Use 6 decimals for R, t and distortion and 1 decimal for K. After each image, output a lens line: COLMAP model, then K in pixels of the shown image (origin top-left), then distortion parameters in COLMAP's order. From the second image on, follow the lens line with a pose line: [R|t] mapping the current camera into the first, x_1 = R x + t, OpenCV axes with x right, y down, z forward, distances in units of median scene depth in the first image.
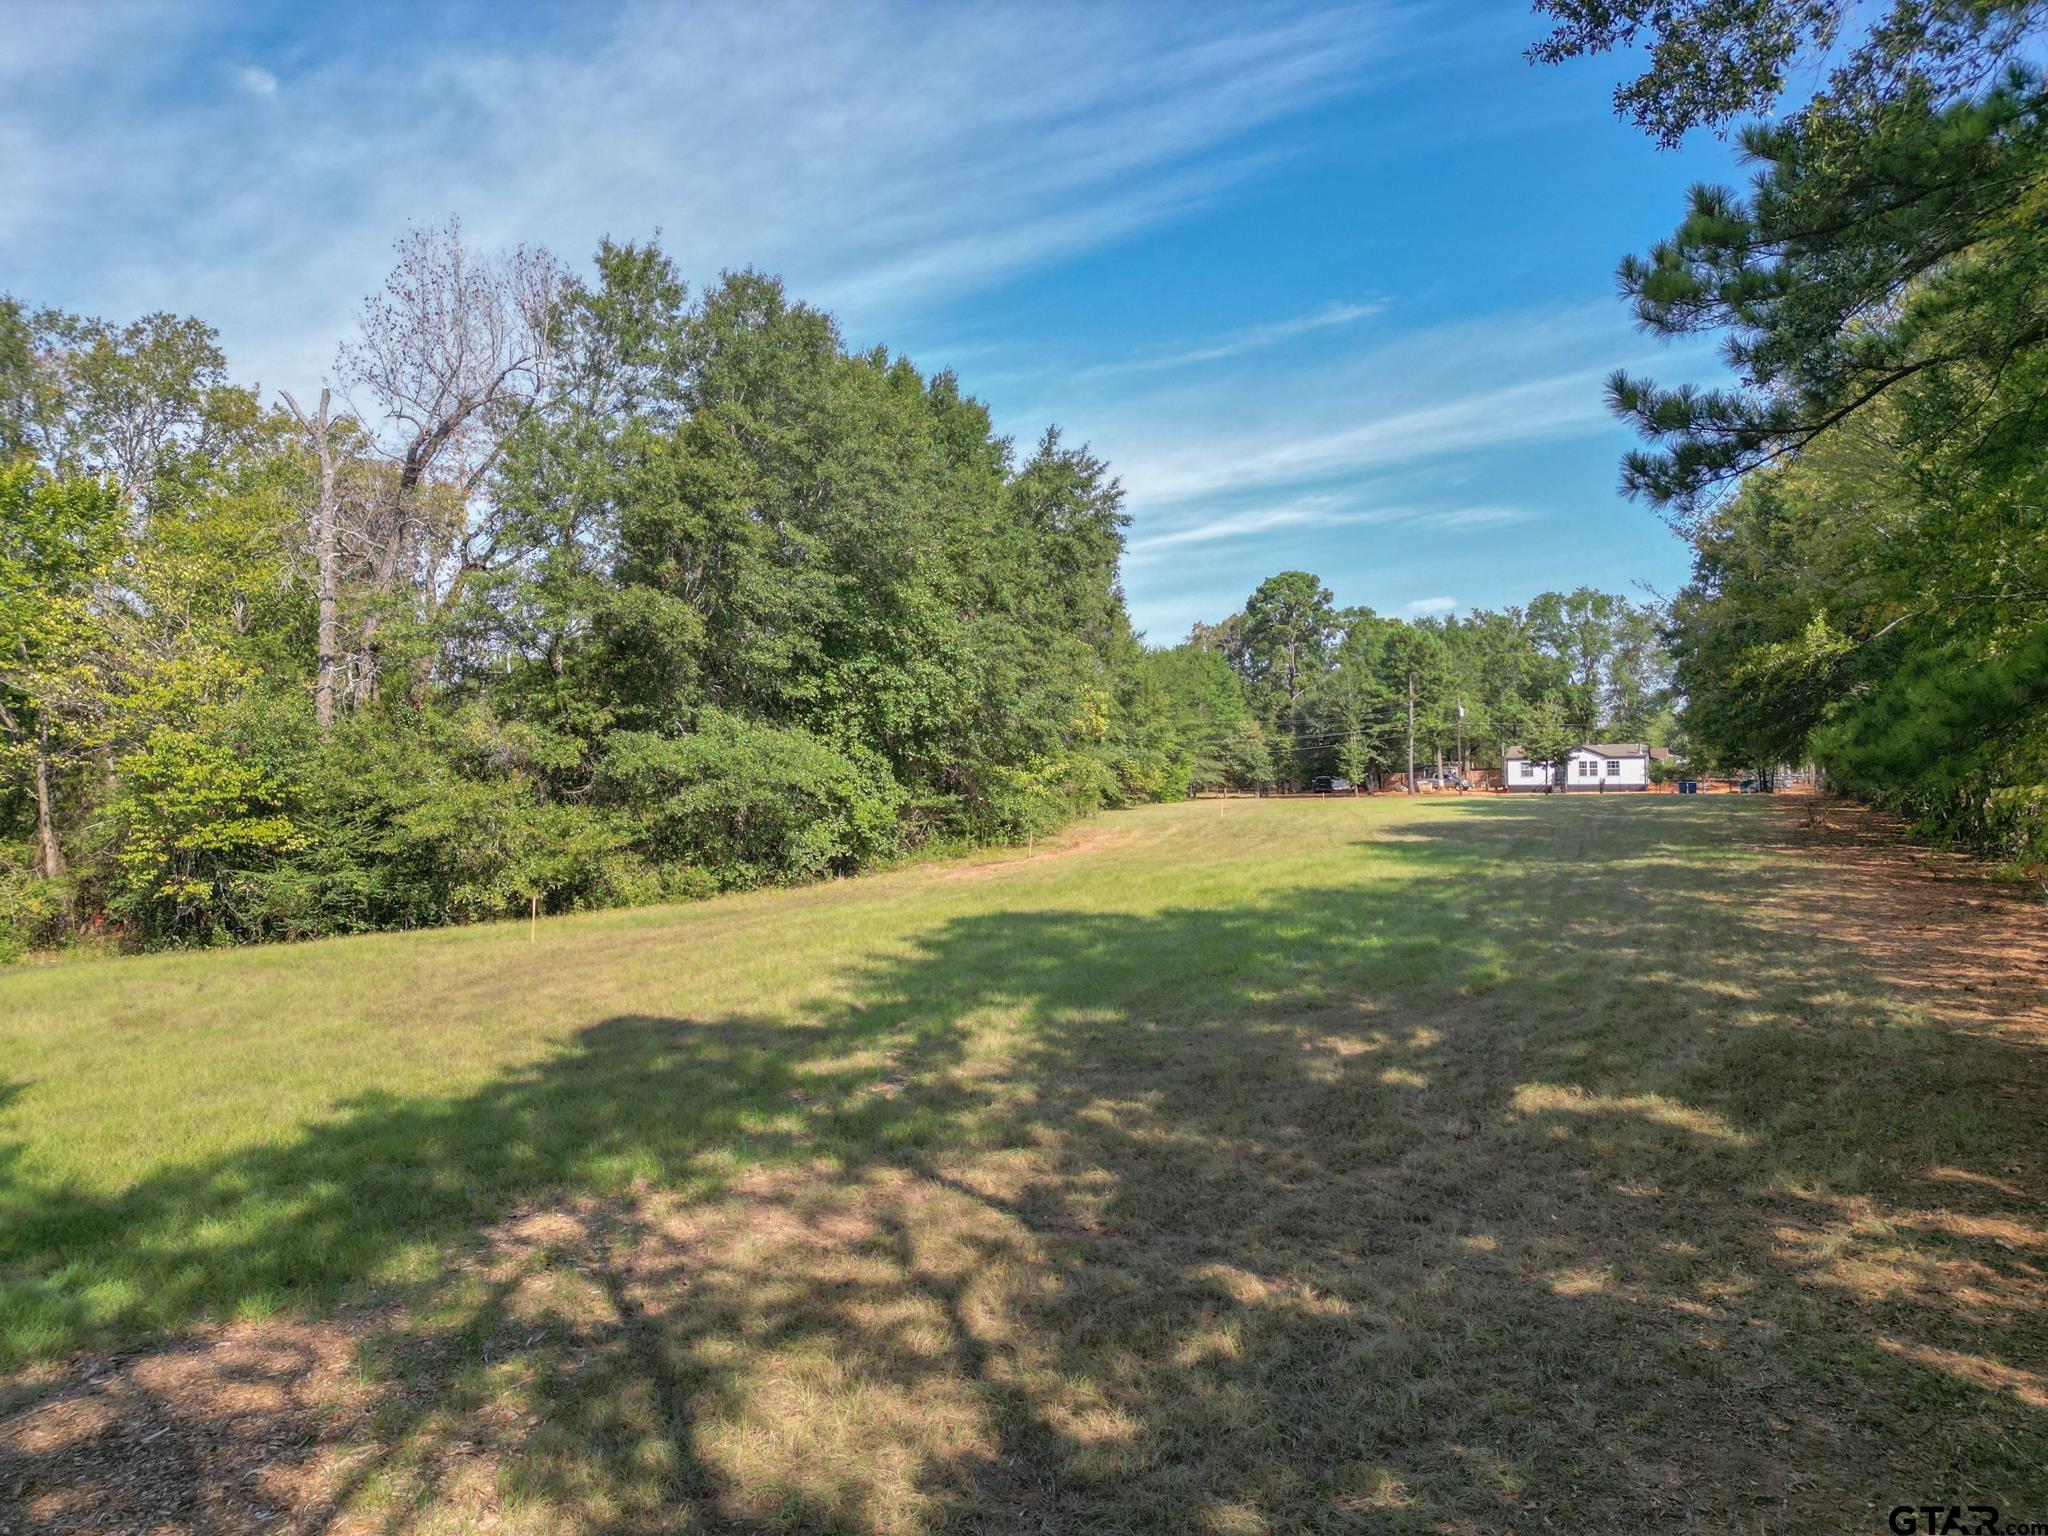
lens RADIAL K [[1461.1, 0, 1024.0], [0, 1461.1, 768.0], [0, 0, 1]] dist [0.104845, -0.099768]
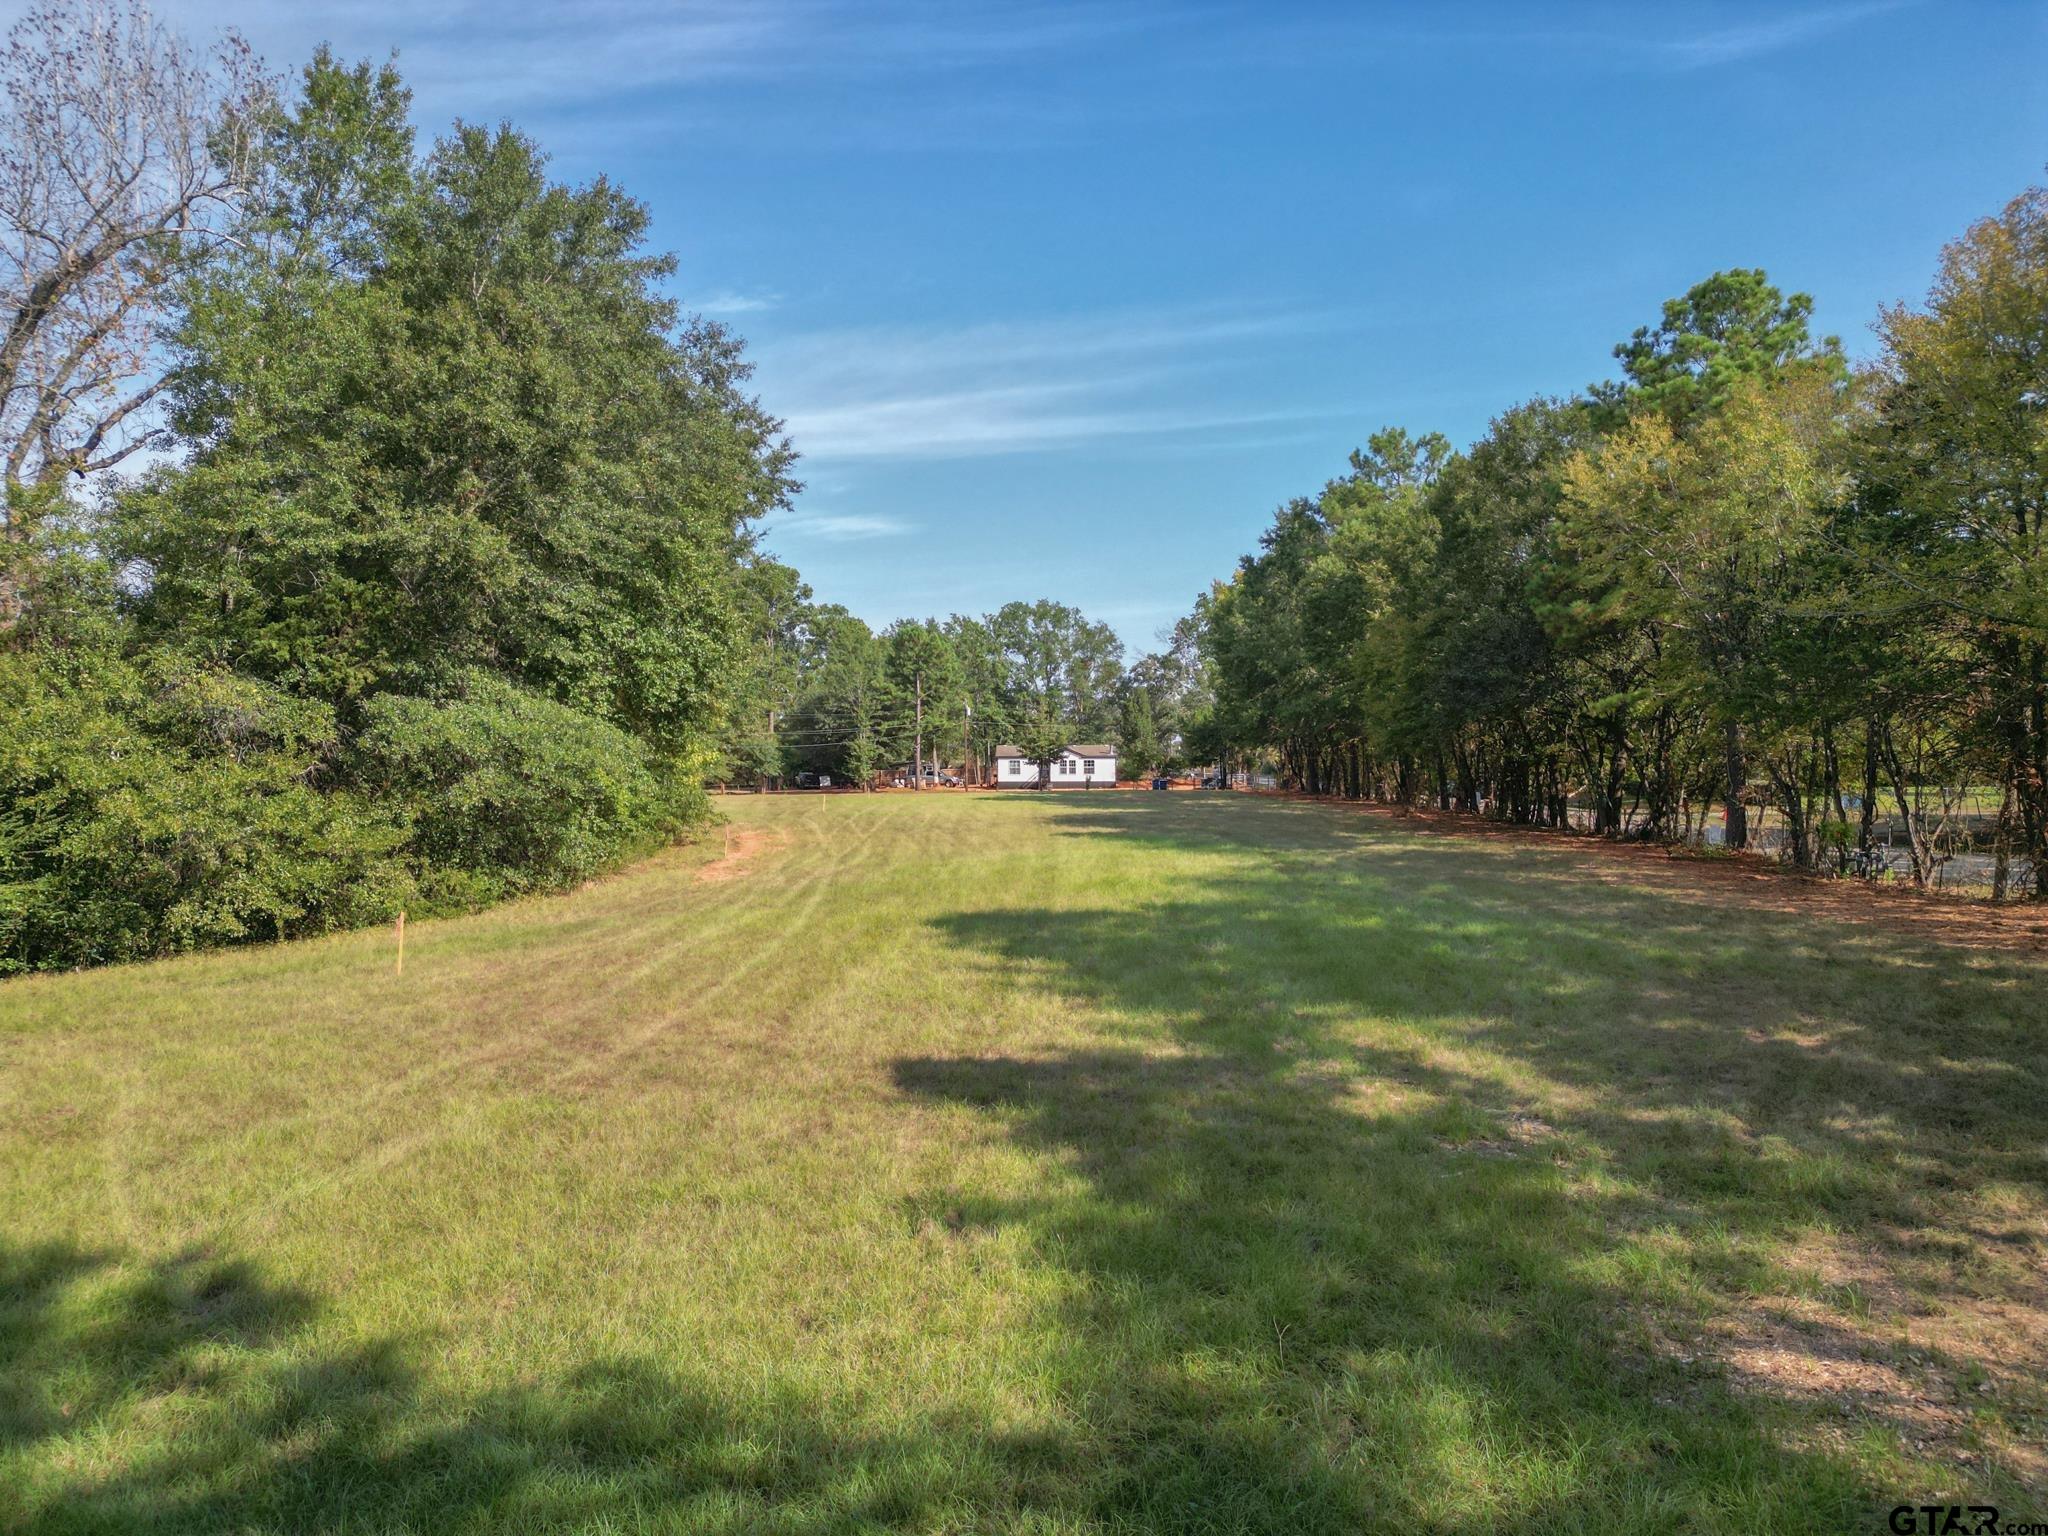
lens RADIAL K [[1443.1, 0, 1022.6], [0, 1443.1, 796.7], [0, 0, 1]] dist [-0.003249, -0.001919]
pose [[0.894714, 0.001895, 0.446636, -0.270415], [-0.010557, 0.999801, 0.016907, 0.010076], [-0.446515, -0.019842, 0.894556, 0.163182]]
